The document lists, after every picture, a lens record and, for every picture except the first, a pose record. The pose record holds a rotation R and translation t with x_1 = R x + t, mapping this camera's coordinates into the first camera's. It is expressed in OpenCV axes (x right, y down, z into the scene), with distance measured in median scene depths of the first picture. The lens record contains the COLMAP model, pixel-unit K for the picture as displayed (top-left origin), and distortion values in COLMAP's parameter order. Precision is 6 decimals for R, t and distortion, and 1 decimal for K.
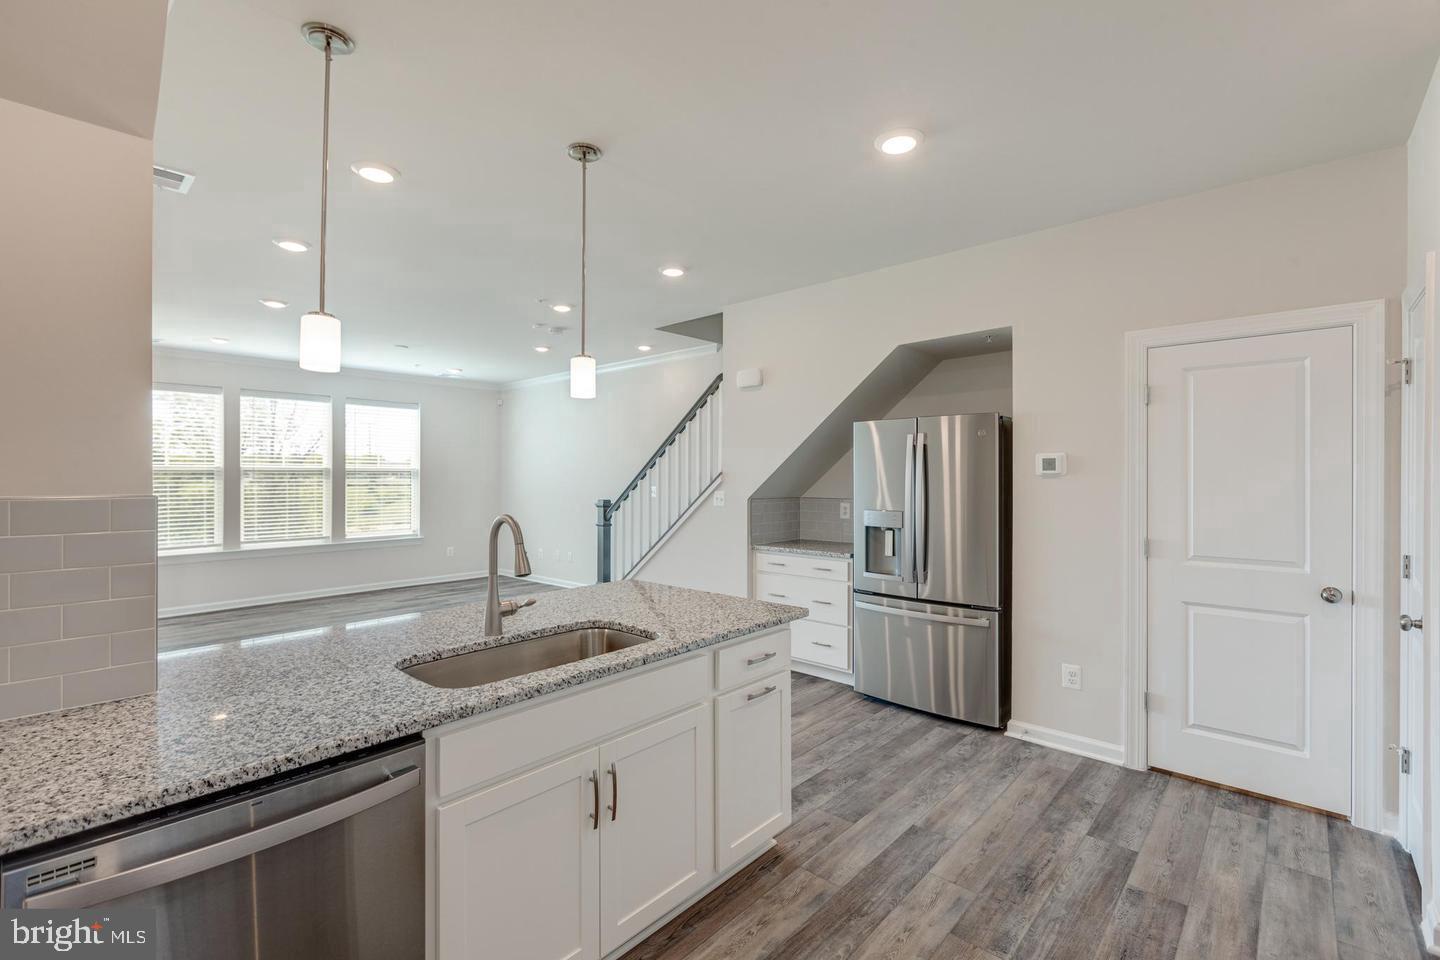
lens RADIAL K [[634.3, 0, 722.8], [0, 634.3, 476.4], [0, 0, 1]] dist [0.004057, -0.002417]
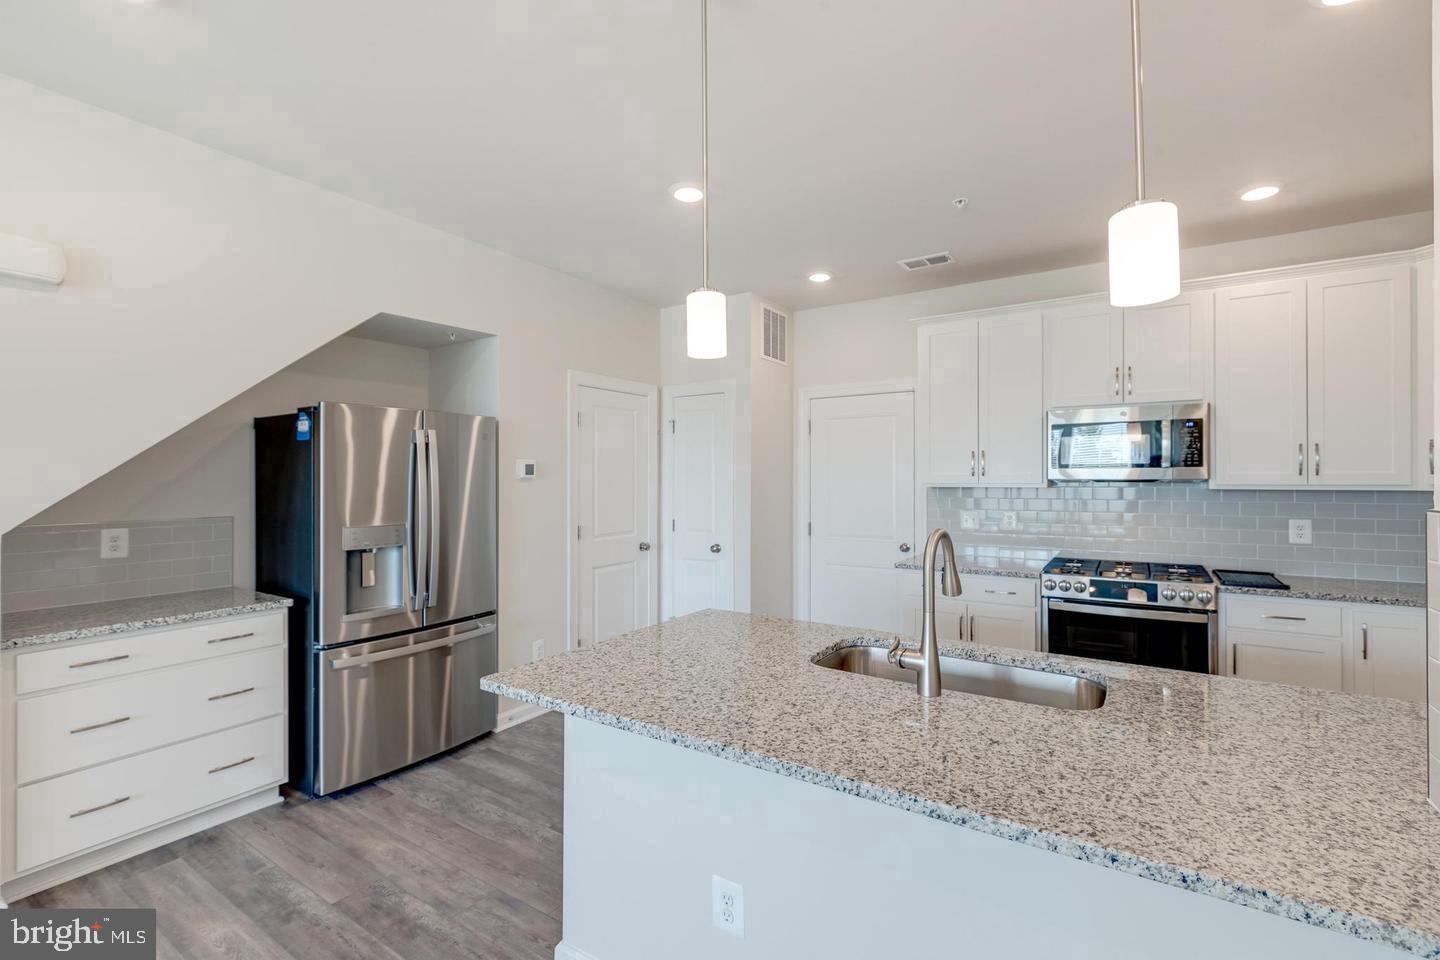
lens RADIAL K [[634.3, 0, 720.0], [0, 634.3, 478.3], [0, 0, 1]] dist [0.004057, -0.002417]
pose [[-0.153793, 0.000722, 0.988103, -0.986405], [0.002046, 0.999998, -0.000413, -0.003215], [-0.988101, 0.001958, -0.153794, 1.264599]]
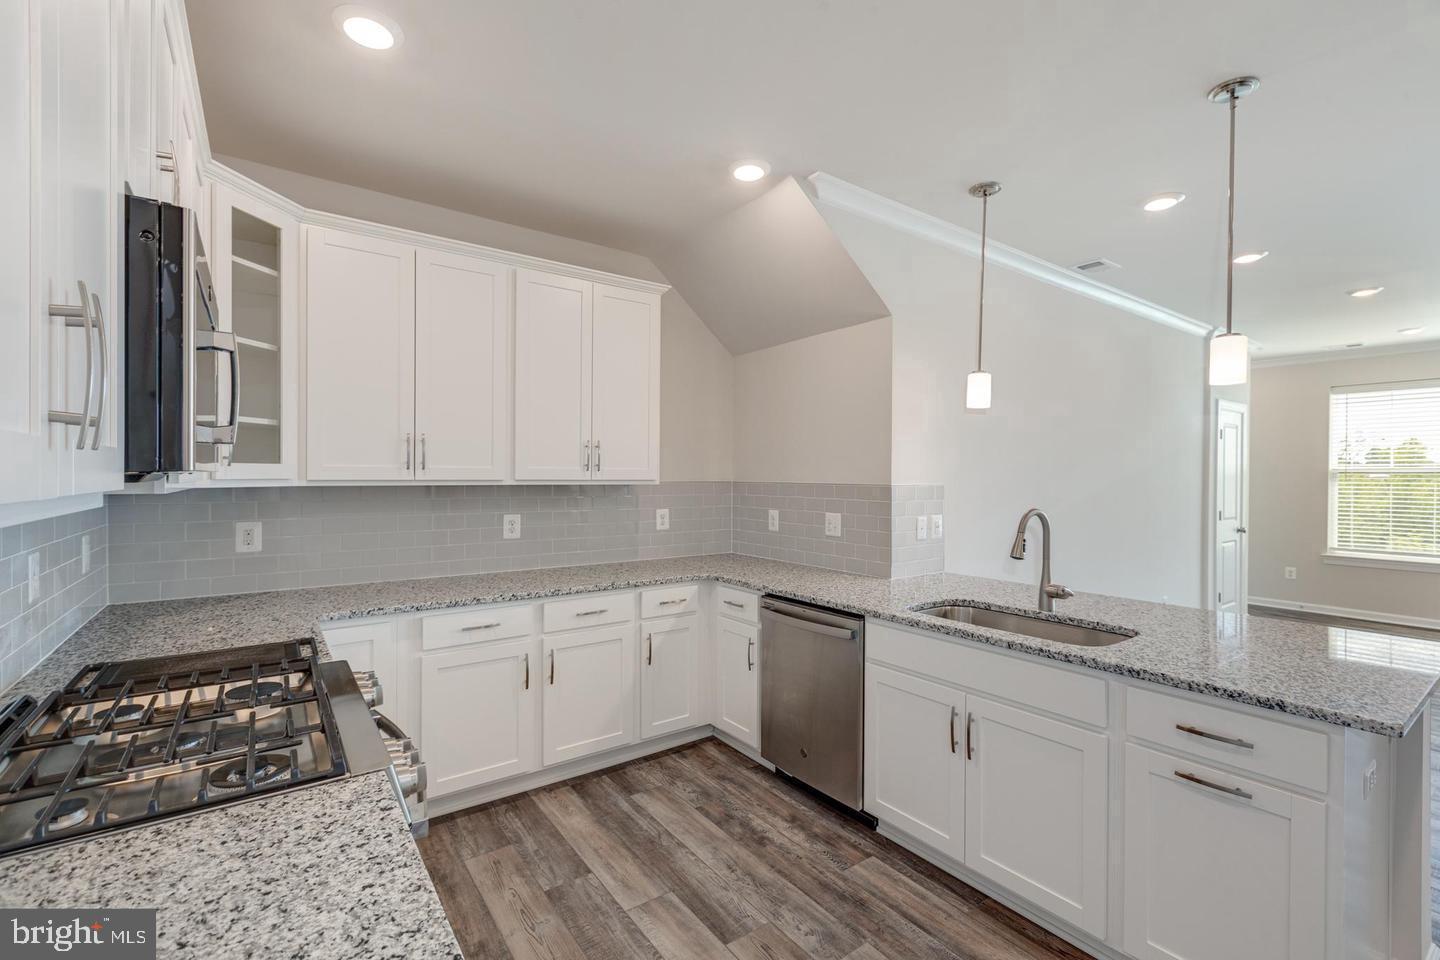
lens RADIAL K [[634.3, 0, 718.6], [0, 634.3, 479.0], [0, 0, 1]] dist [0.004057, -0.002417]
pose [[-0.211535, 0.005551, -0.977355, 0.868171], [-0.006278, 0.999956, 0.007038, -0.001245], [0.977350, 0.007625, -0.211490, 0.607613]]
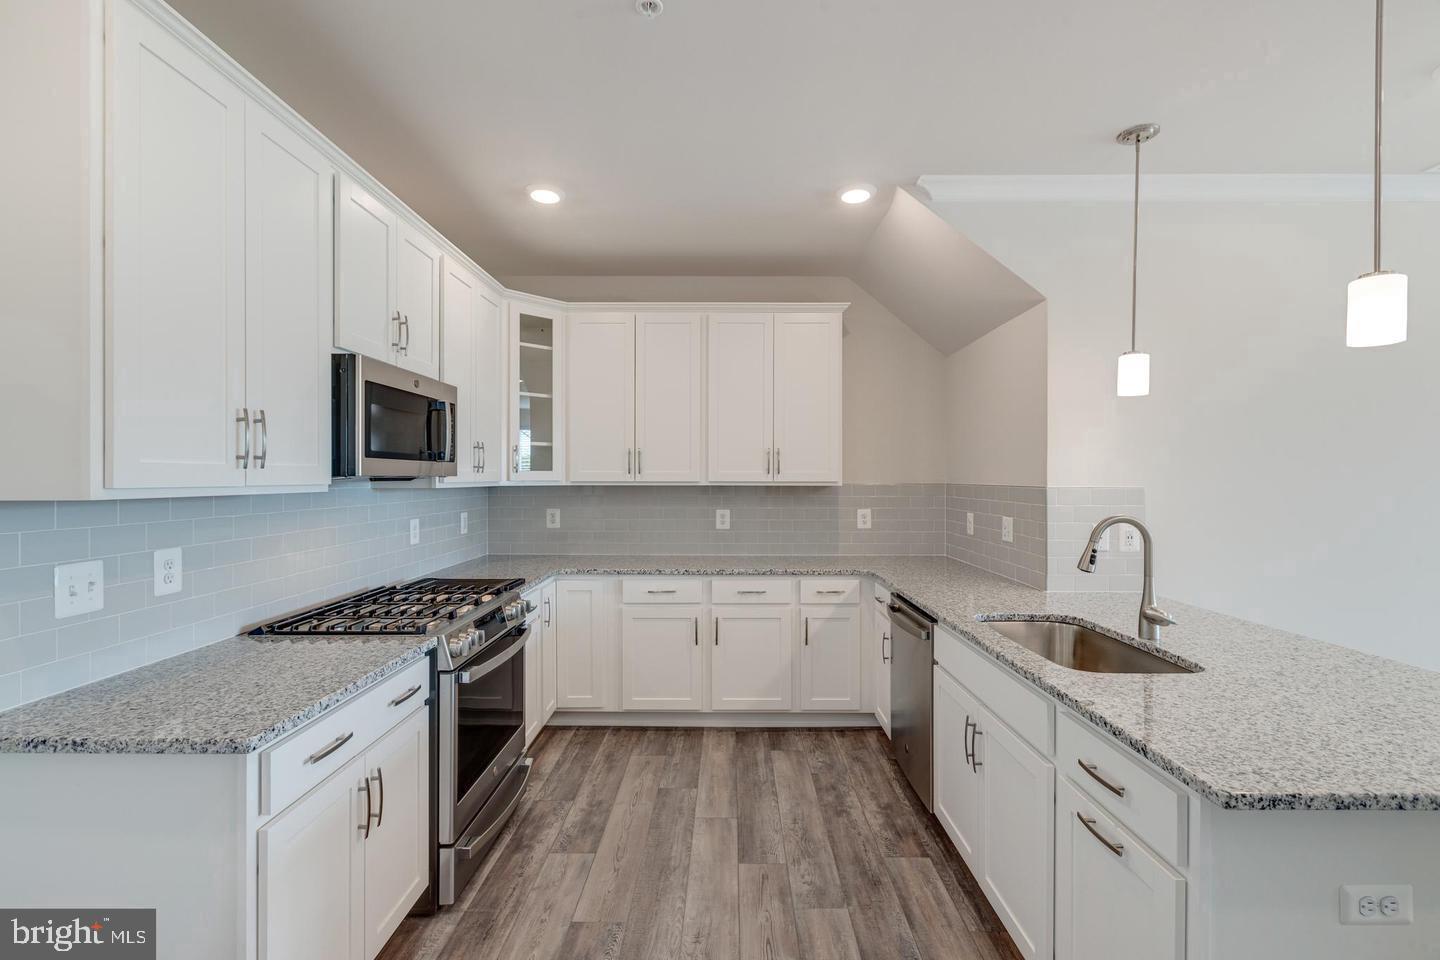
lens RADIAL K [[634.3, 0, 719.9], [0, 634.3, 479.8], [0, 0, 1]] dist [0.004057, -0.002417]
pose [[-0.751562, 0.002933, -0.659656, 0.738081], [-0.001397, 0.999981, 0.006038, -0.001859], [0.659661, 0.005460, -0.751543, 1.213358]]
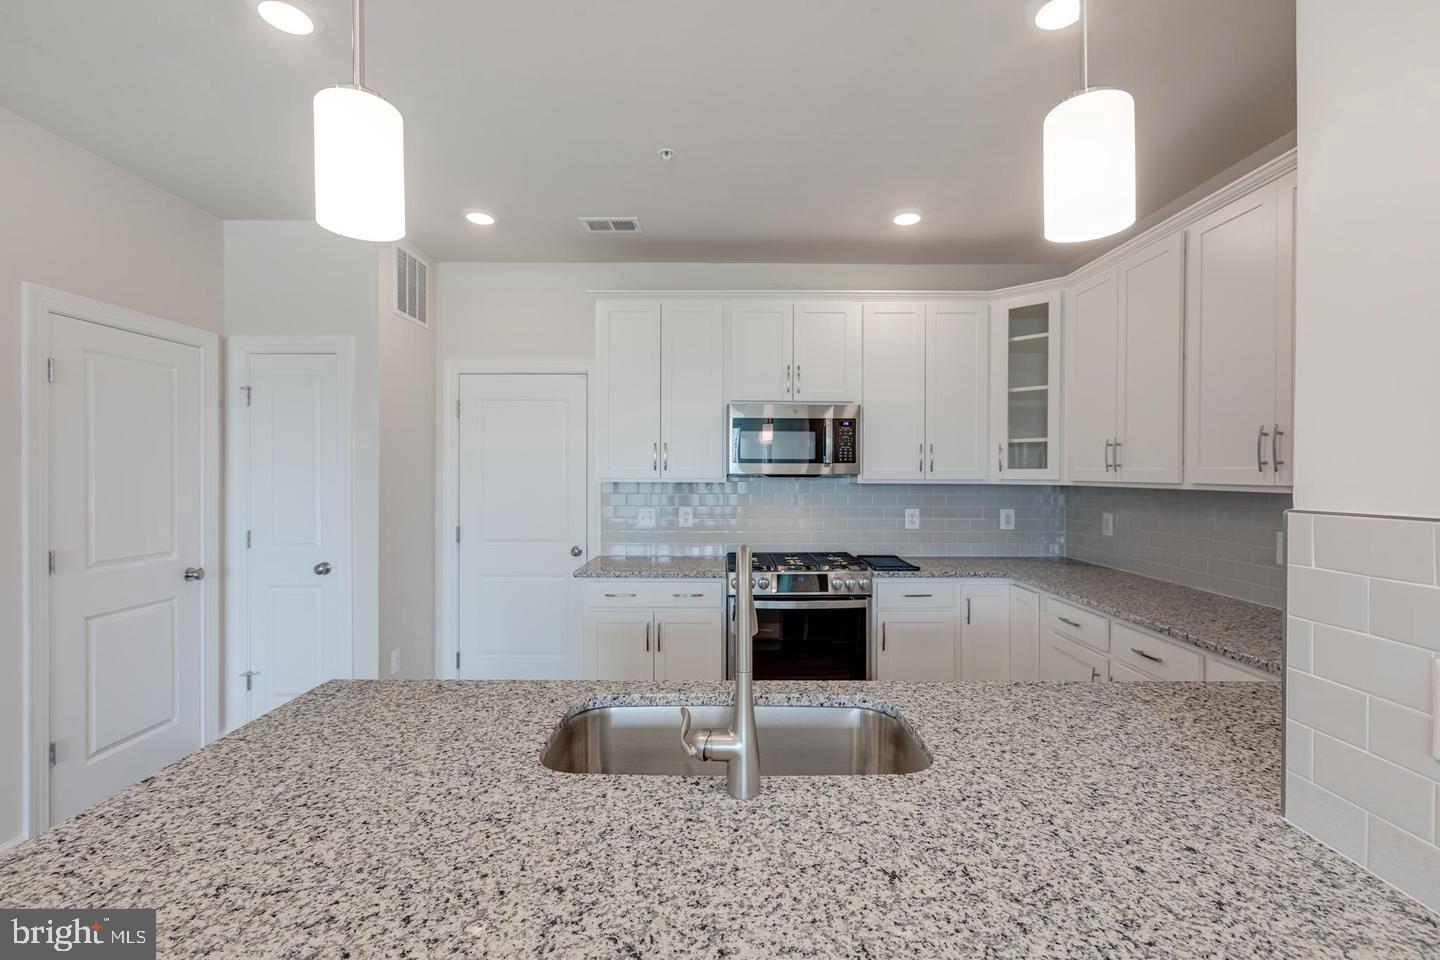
lens RADIAL K [[634.3, 0, 722.9], [0, 634.3, 477.3], [0, 0, 1]] dist [0.004057, -0.002417]
pose [[-0.668697, -0.007135, 0.743501, -0.674074], [-0.002467, 0.999970, 0.007378, -0.003542], [-0.743531, 0.003100, -0.668694, 1.257579]]
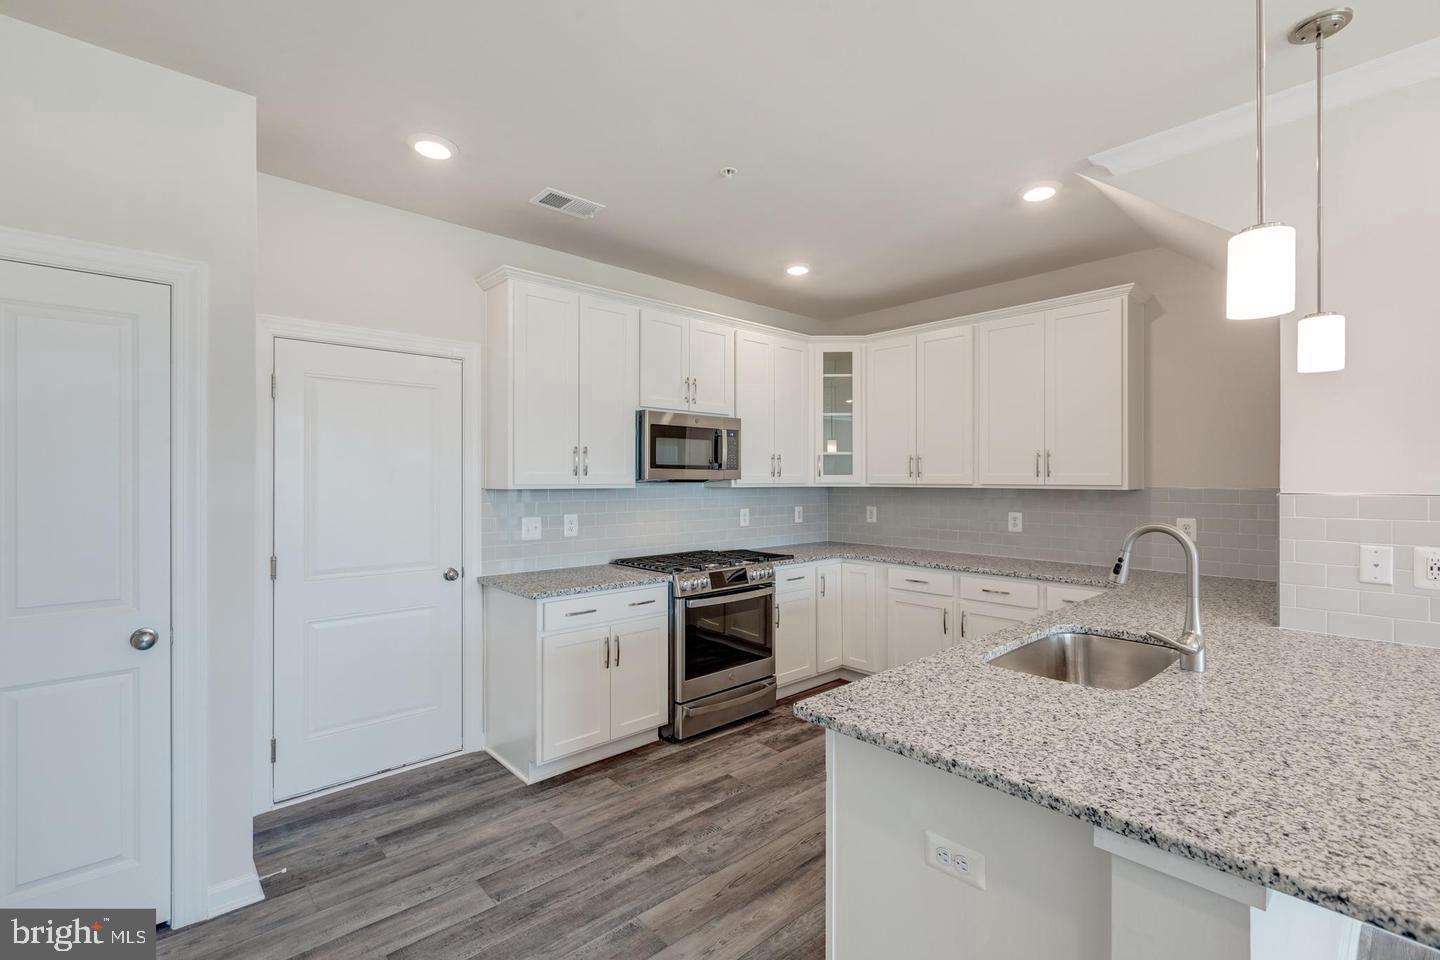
lens RADIAL K [[634.3, 0, 725.5], [0, 634.3, 483.0], [0, 0, 1]] dist [0.004057, -0.002417]
pose [[-0.994950, -0.000705, 0.100366, 0.156213], [-0.000028, 0.999977, 0.006752, -0.002099], [-0.100368, 0.006715, -0.994928, 1.766401]]
